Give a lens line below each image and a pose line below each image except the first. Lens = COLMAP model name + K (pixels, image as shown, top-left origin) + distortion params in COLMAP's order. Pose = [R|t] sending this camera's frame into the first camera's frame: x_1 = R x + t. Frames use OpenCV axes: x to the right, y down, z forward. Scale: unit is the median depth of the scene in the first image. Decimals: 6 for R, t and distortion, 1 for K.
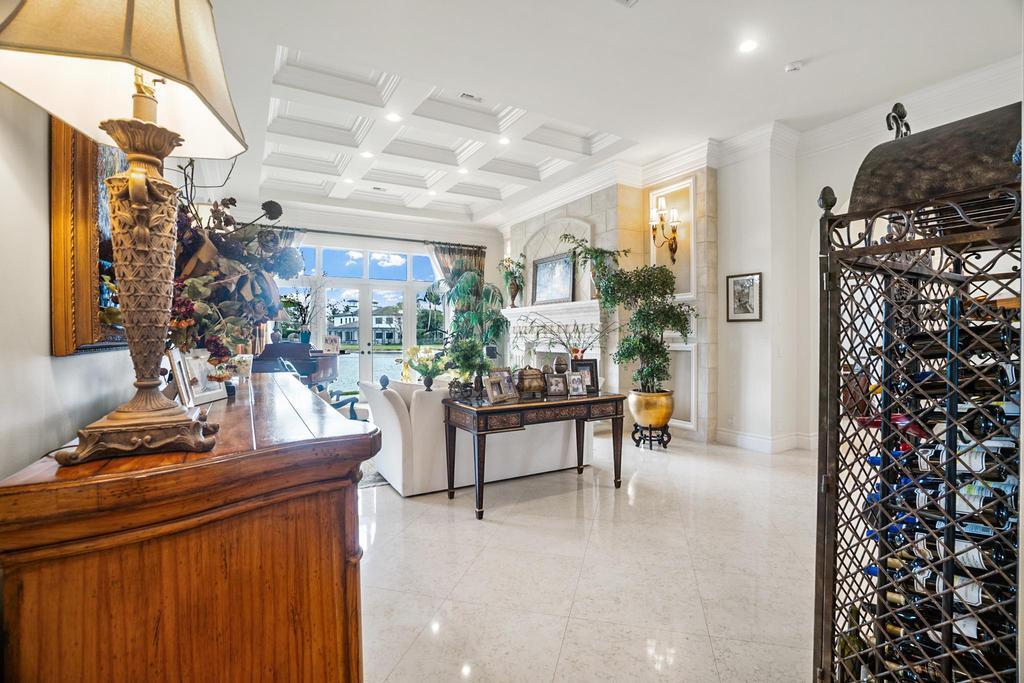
lens RADIAL K [[481.0, 0, 519.8], [0, 481.0, 337.6], [0, 0, 1]] dist [-0.072573, 0.026791]
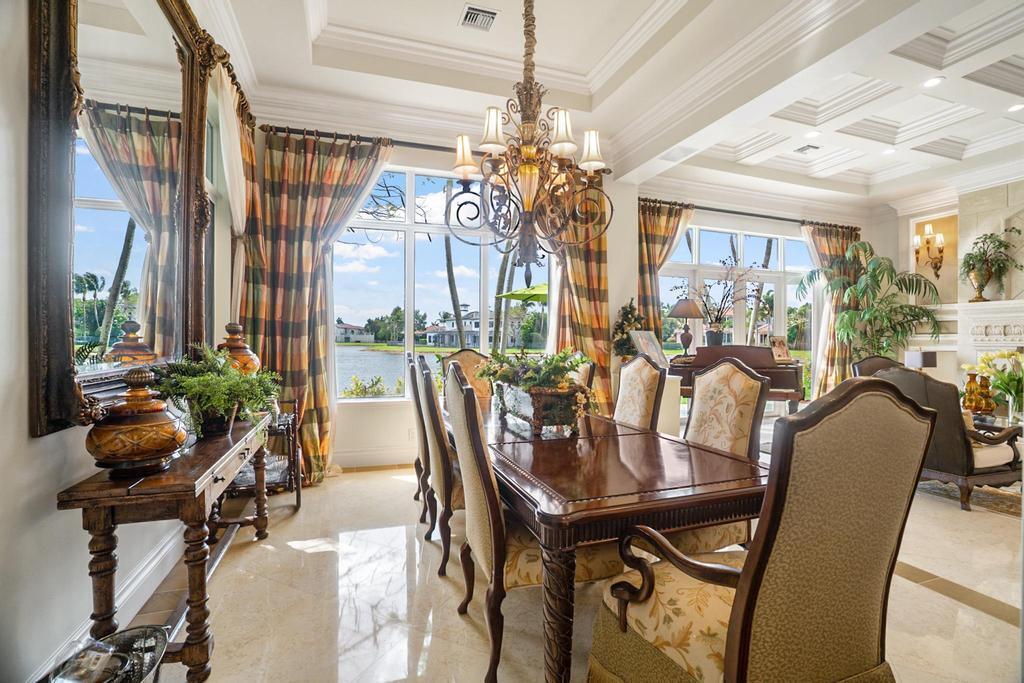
lens RADIAL K [[480.6, 0, 512.0], [0, 480.6, 341.5], [0, 0, 1]] dist [-0.074202, 0.029178]
pose [[0.980673, 0.005725, -0.195569, -0.774401], [-0.005569, 0.999984, 0.001351, 0.005967], [0.195573, -0.000236, 0.980689, 0.186676]]
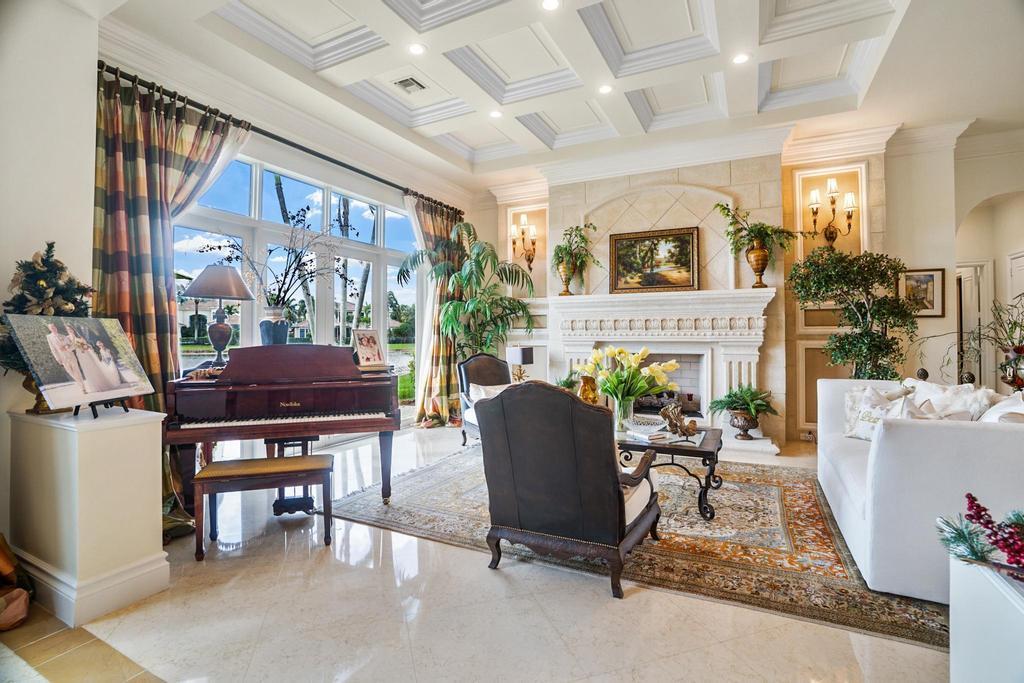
lens RADIAL K [[475.3, 0, 516.3], [0, 475.3, 328.9], [0, 0, 1]] dist [-0.073272, 0.027792]
pose [[0.841936, 0.007600, 0.539524, -0.618630], [0.001623, 0.999861, -0.016618, 0.003173], [-0.539575, 0.014868, 0.841806, 0.548402]]
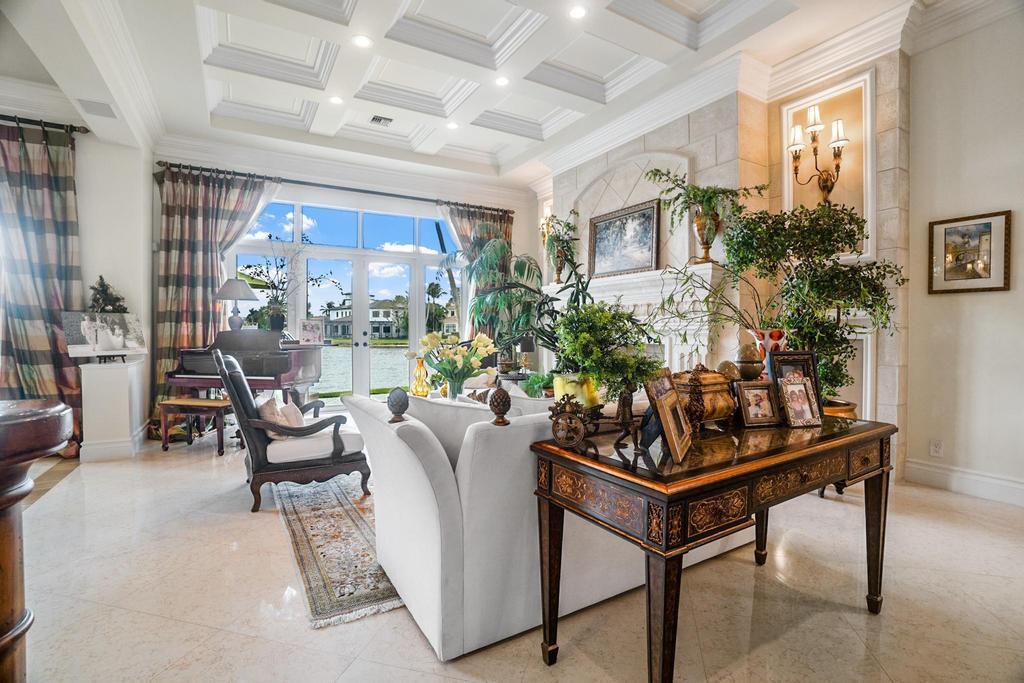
lens RADIAL K [[481.0, 0, 519.8], [0, 481.0, 337.6], [0, 0, 1]] dist [-0.072573, 0.026791]
pose [[0.999982, 0.001097, 0.005876, -0.102333], [-0.001160, 0.999941, 0.010782, 0.016669], [-0.005864, -0.010789, 0.999925, 0.330025]]
